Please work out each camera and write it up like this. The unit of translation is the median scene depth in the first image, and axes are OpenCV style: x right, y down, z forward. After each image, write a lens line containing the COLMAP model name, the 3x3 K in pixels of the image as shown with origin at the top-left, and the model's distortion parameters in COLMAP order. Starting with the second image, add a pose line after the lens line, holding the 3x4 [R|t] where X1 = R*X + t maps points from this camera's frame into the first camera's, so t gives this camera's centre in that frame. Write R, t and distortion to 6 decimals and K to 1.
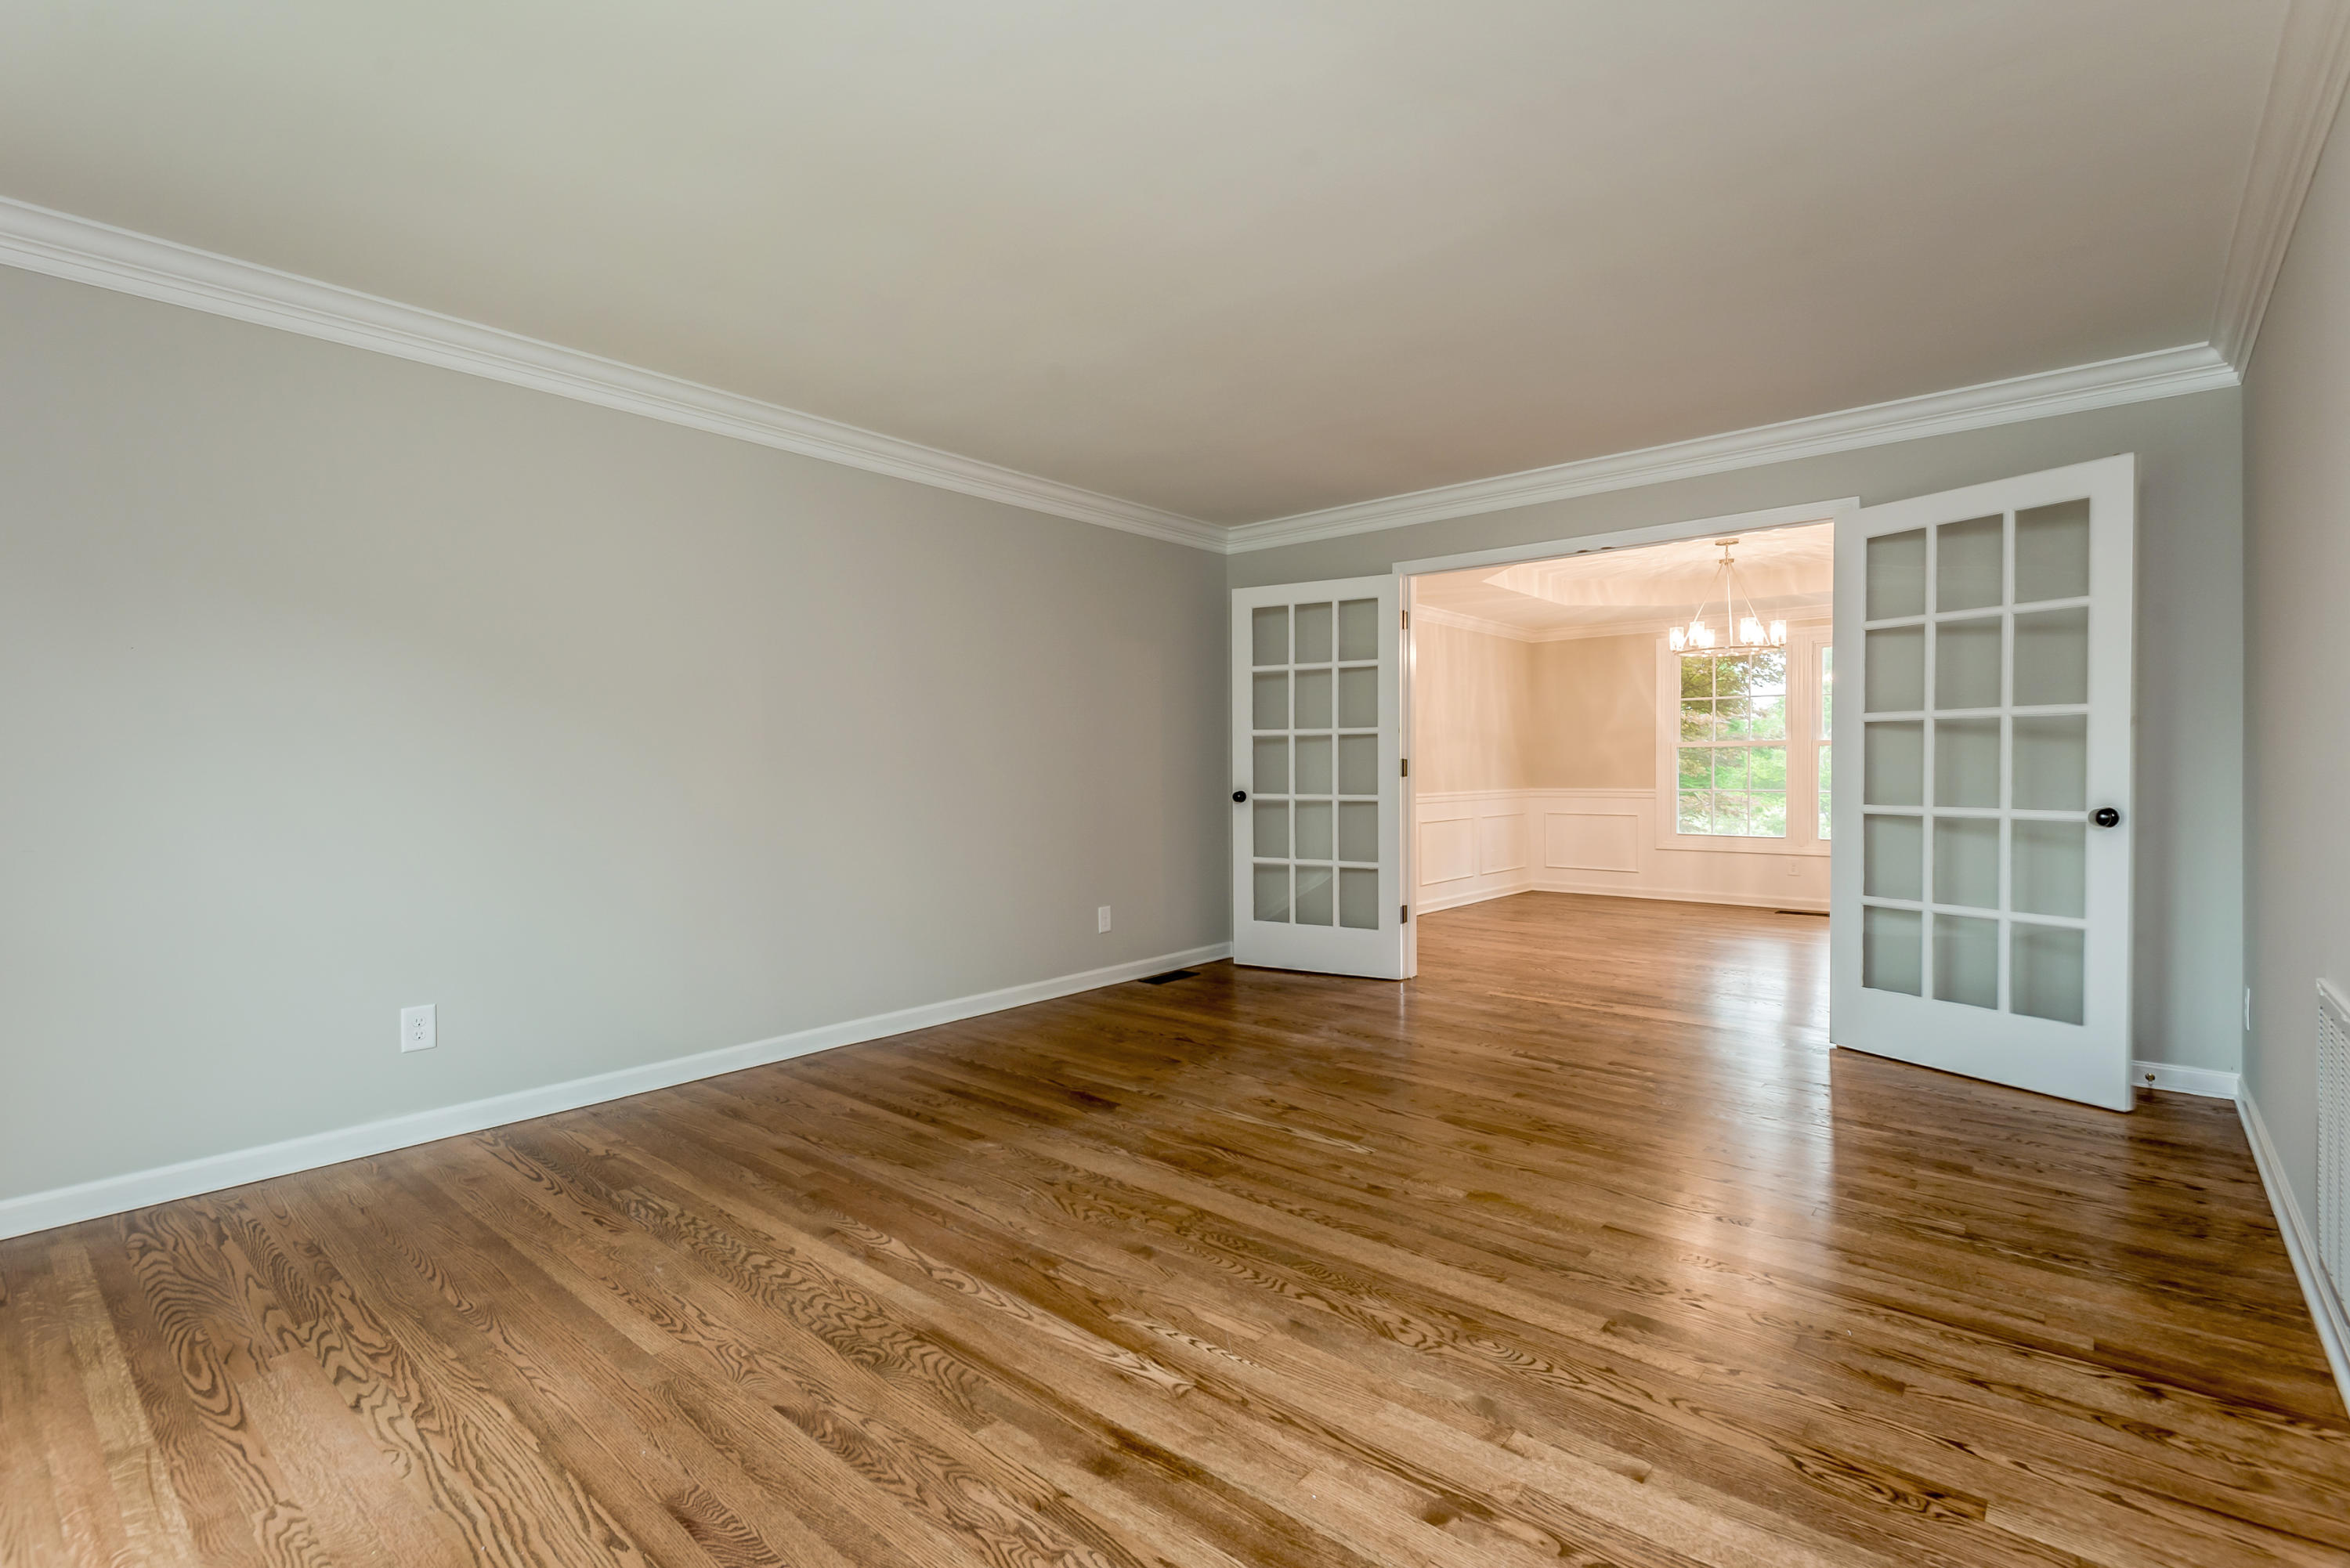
lens RADIAL K [[1071.6, 0, 1175.1], [0, 1071.6, 781.7], [0, 0, 1]] dist [0.023906, -0.006331]
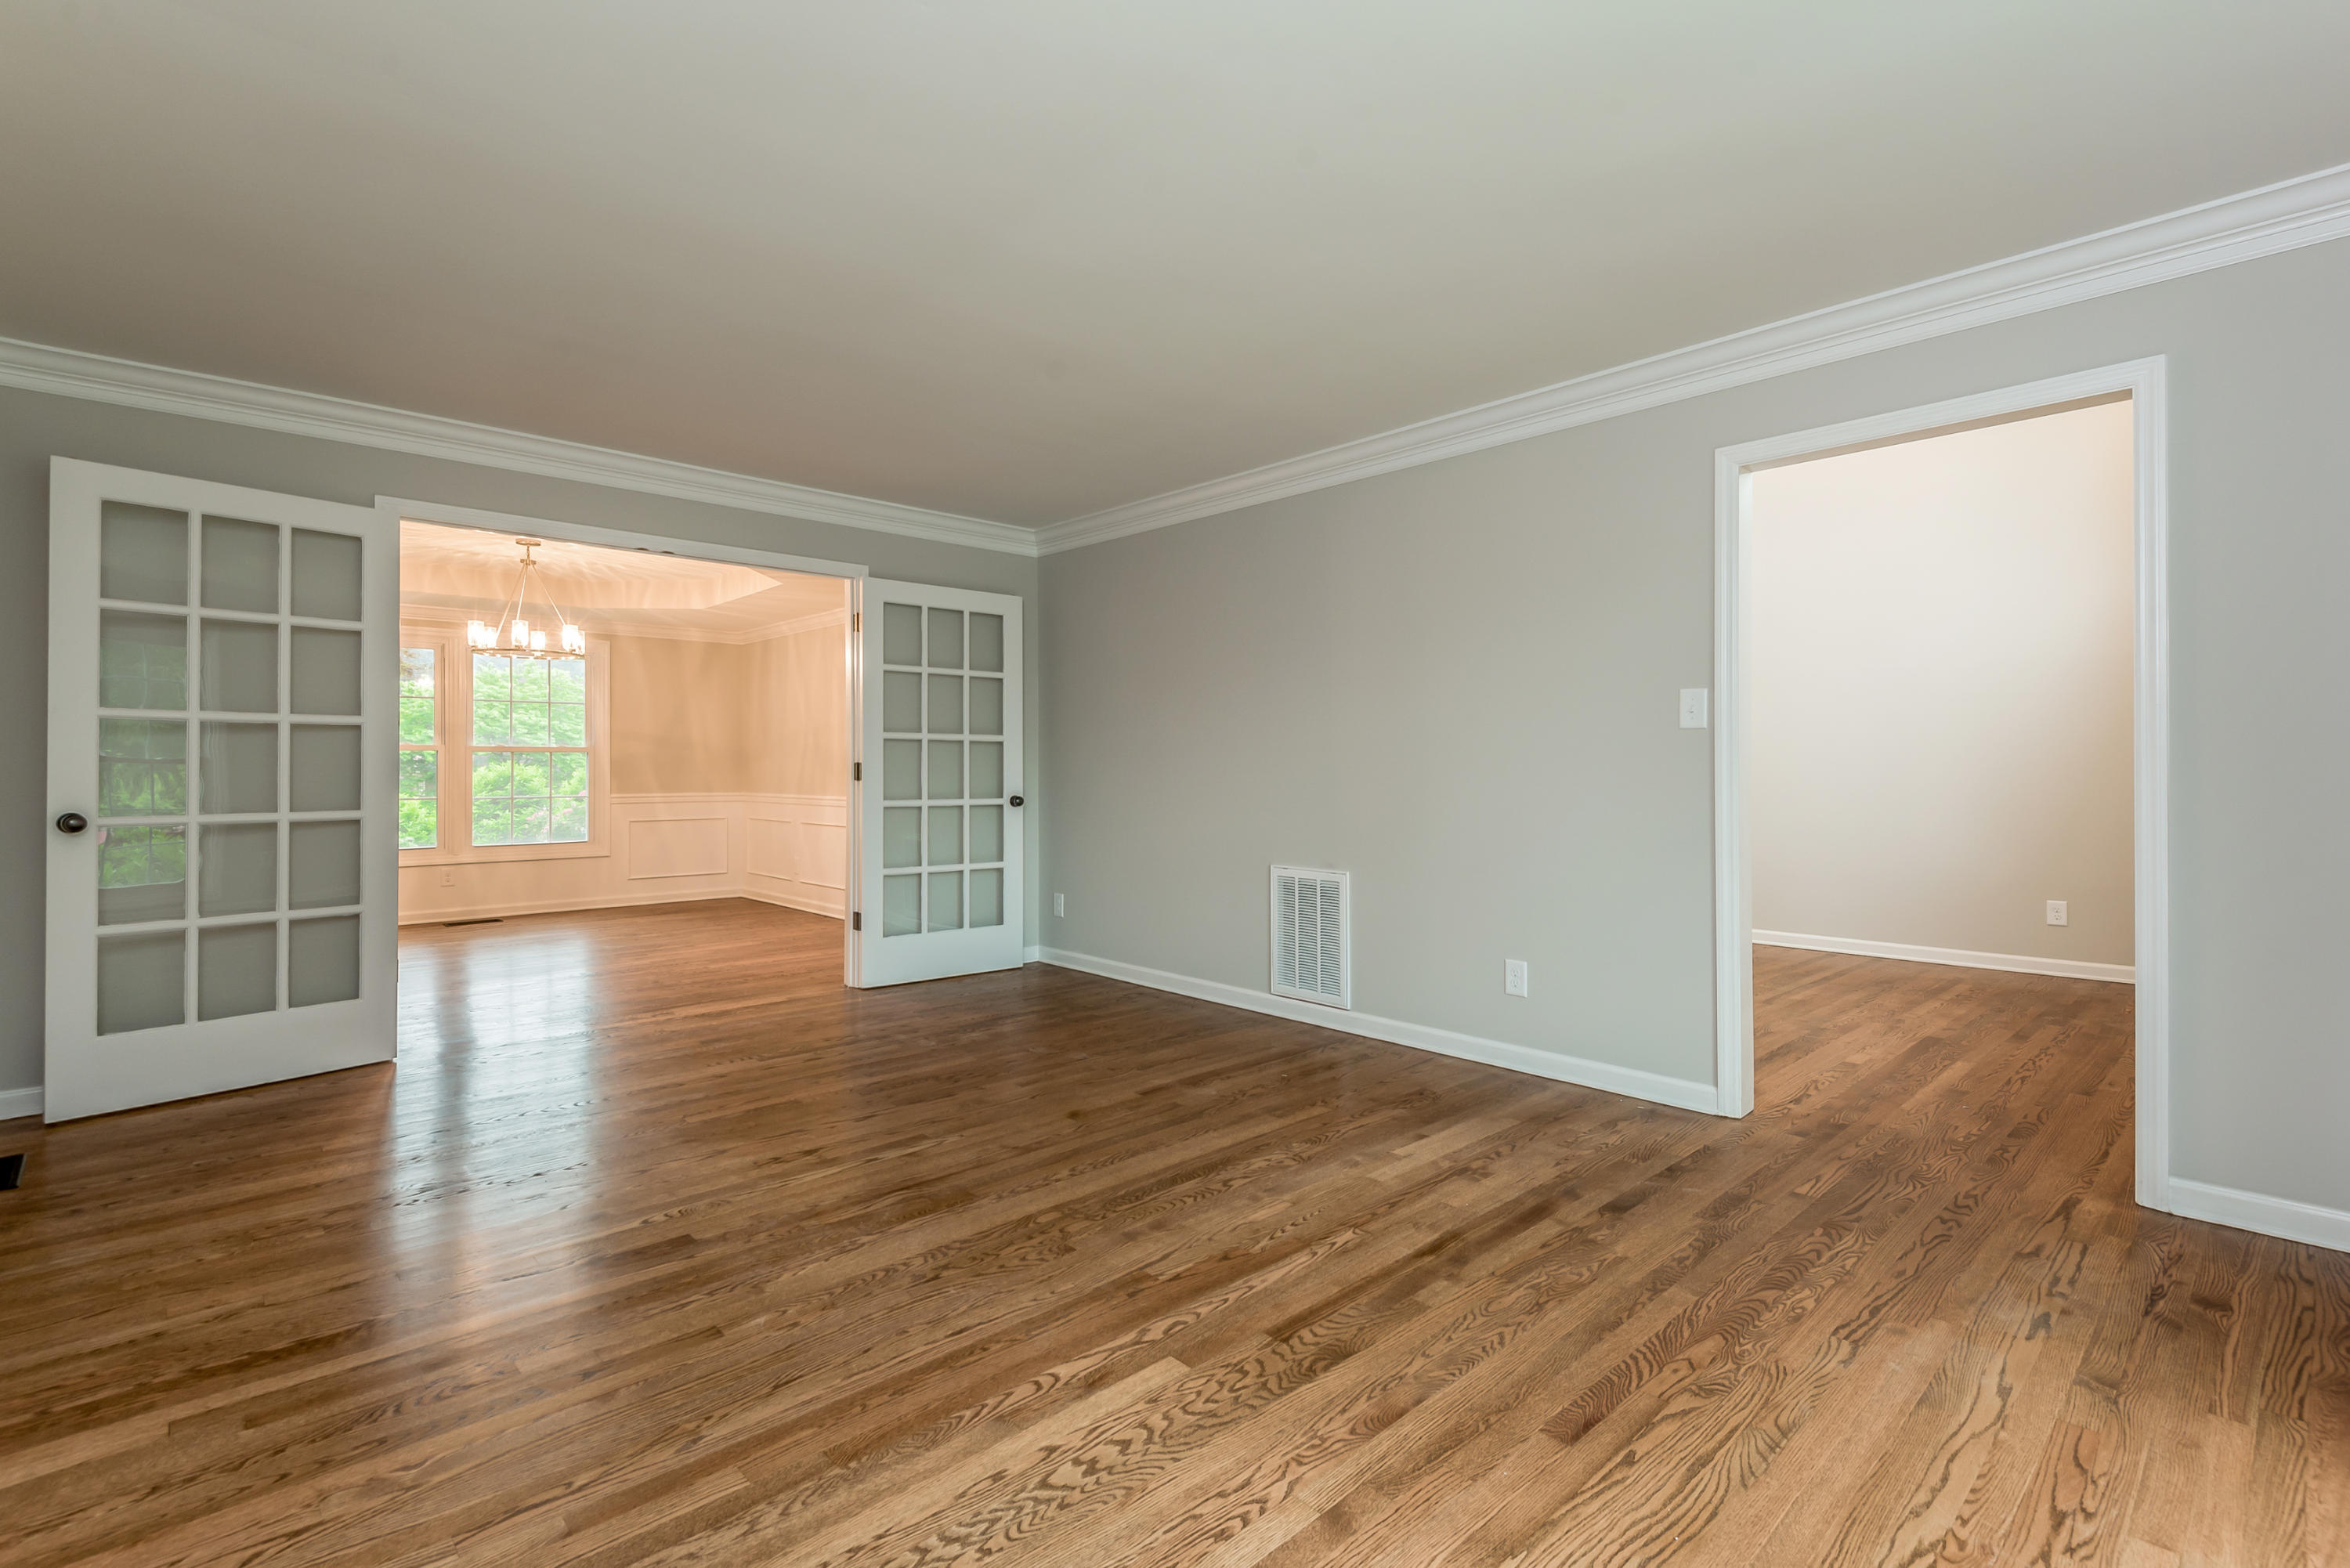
lens RADIAL K [[1071.6, 0, 1175.0], [0, 1071.6, 773.0], [0, 0, 1]] dist [0.023906, -0.006331]
pose [[0.113724, 0.001660, 0.993511, -0.991438], [0.014953, 0.999882, -0.003383, -0.004324], [-0.993400, 0.015241, 0.113685, 0.784832]]
